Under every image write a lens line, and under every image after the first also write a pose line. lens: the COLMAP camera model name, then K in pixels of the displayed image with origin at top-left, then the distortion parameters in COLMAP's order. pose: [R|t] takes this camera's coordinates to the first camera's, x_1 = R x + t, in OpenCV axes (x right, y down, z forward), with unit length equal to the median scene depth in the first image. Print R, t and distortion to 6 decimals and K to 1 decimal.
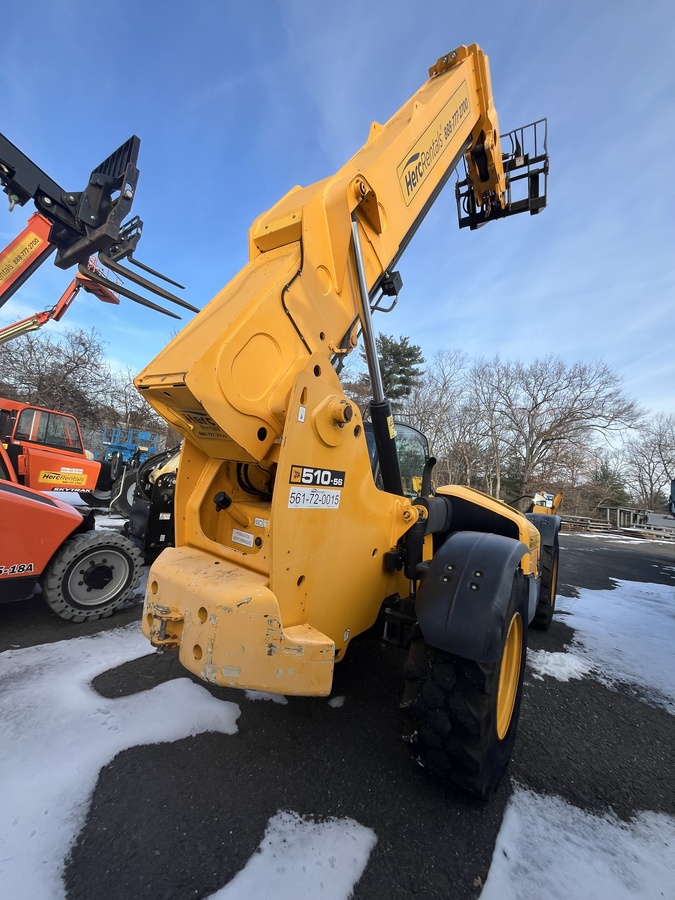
lens RADIAL K [[361.1, 0, 337.5], [0, 361.1, 450.0], [0, 0, 1]] dist [-0.006080, -0.000235]
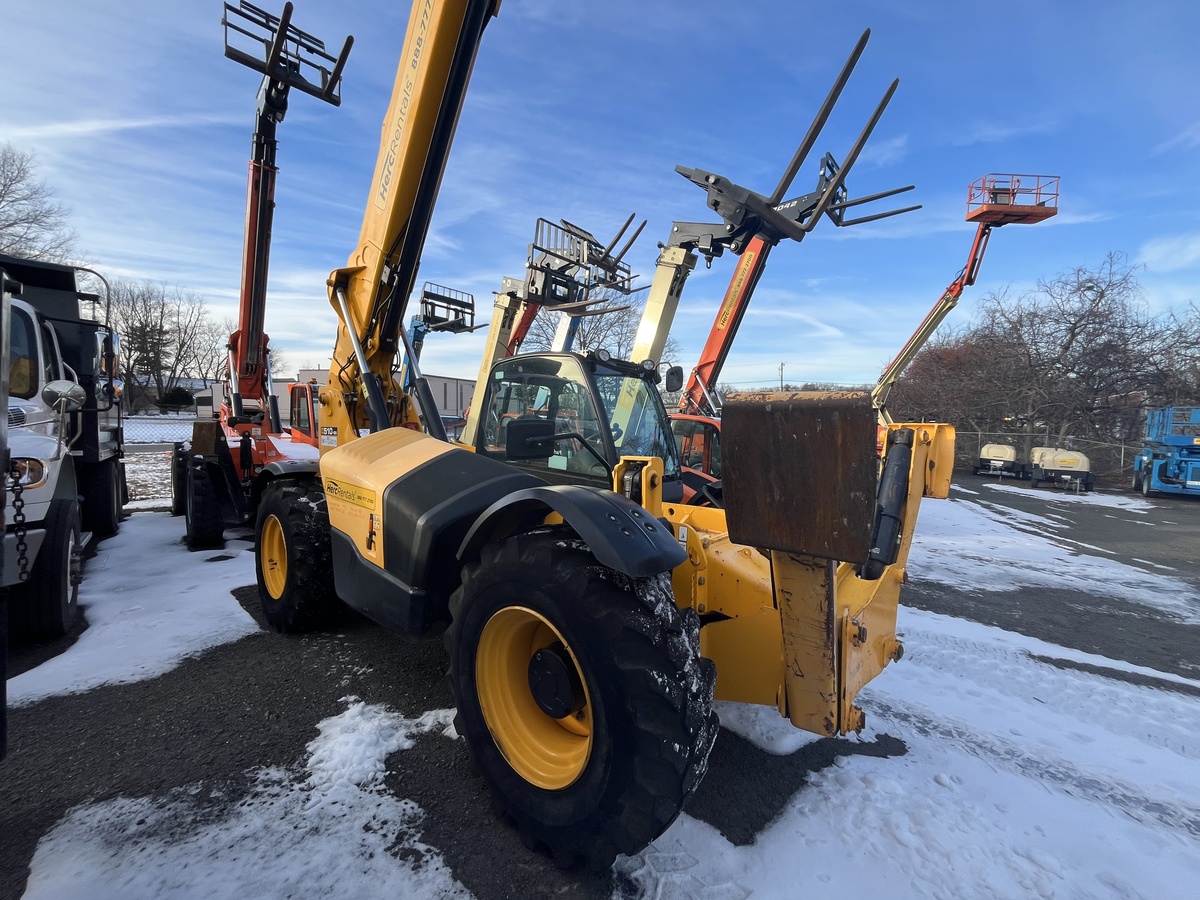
lens RADIAL K [[481.5, 0, 598.7], [0, 481.5, 448.1], [0, 0, 1]] dist [-0.006080, -0.000235]
pose [[-0.092790, -0.088232, -0.991769, 1.549490], [0.034011, 0.995204, -0.091720, 0.290927], [0.995105, -0.042241, -0.089344, 1.685764]]
